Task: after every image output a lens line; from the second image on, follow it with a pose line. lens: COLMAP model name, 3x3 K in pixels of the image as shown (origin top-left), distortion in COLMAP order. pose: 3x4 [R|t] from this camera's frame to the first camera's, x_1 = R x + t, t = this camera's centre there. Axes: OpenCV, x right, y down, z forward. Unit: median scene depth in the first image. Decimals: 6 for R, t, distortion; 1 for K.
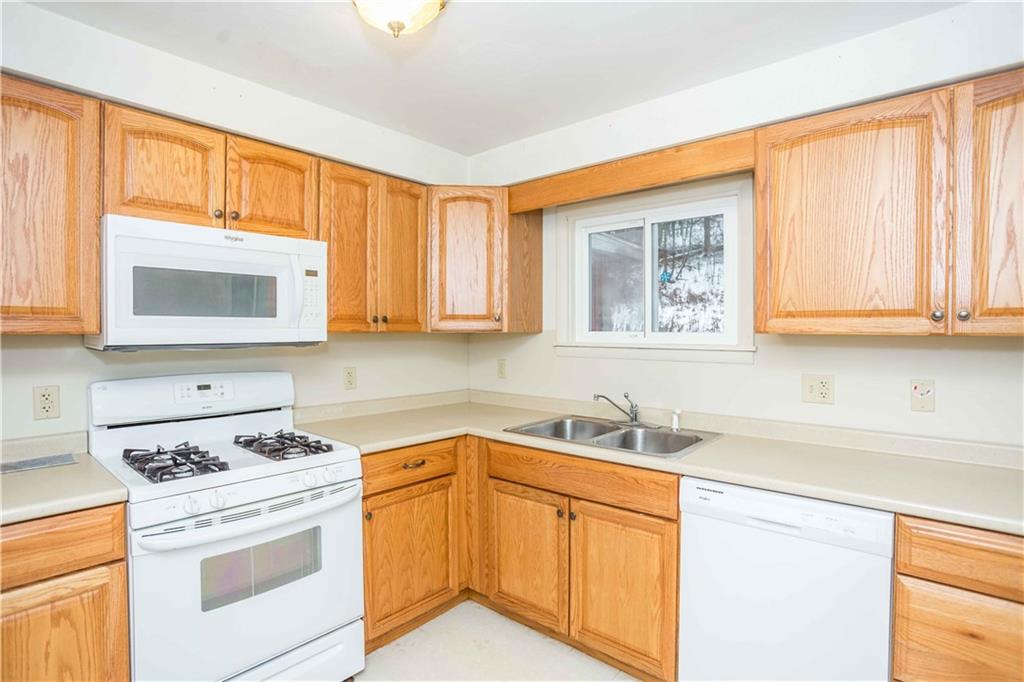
lens RADIAL K [[510.9, 0, 510.2], [0, 510.9, 338.0], [0, 0, 1]] dist [-0.076340, 0.033261]
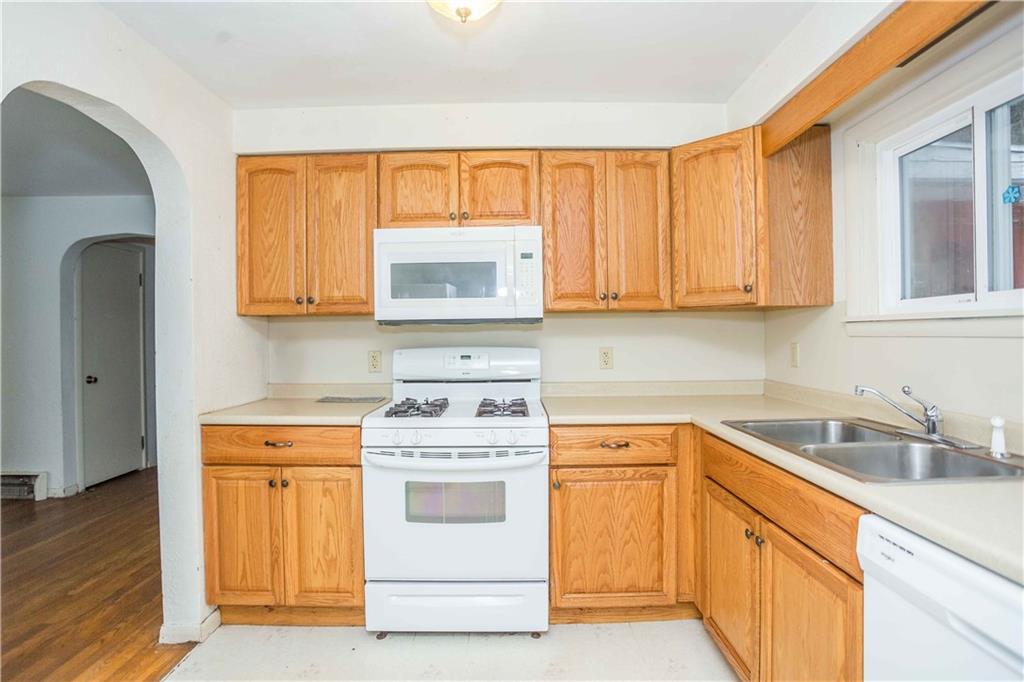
lens RADIAL K [[510.9, 0, 510.2], [0, 510.9, 338.0], [0, 0, 1]] dist [-0.076340, 0.033261]
pose [[0.660295, -0.002929, -0.751000, 0.413691], [0.000984, 0.999995, -0.003036, 0.053530], [0.751005, 0.001266, 0.660295, 0.233562]]
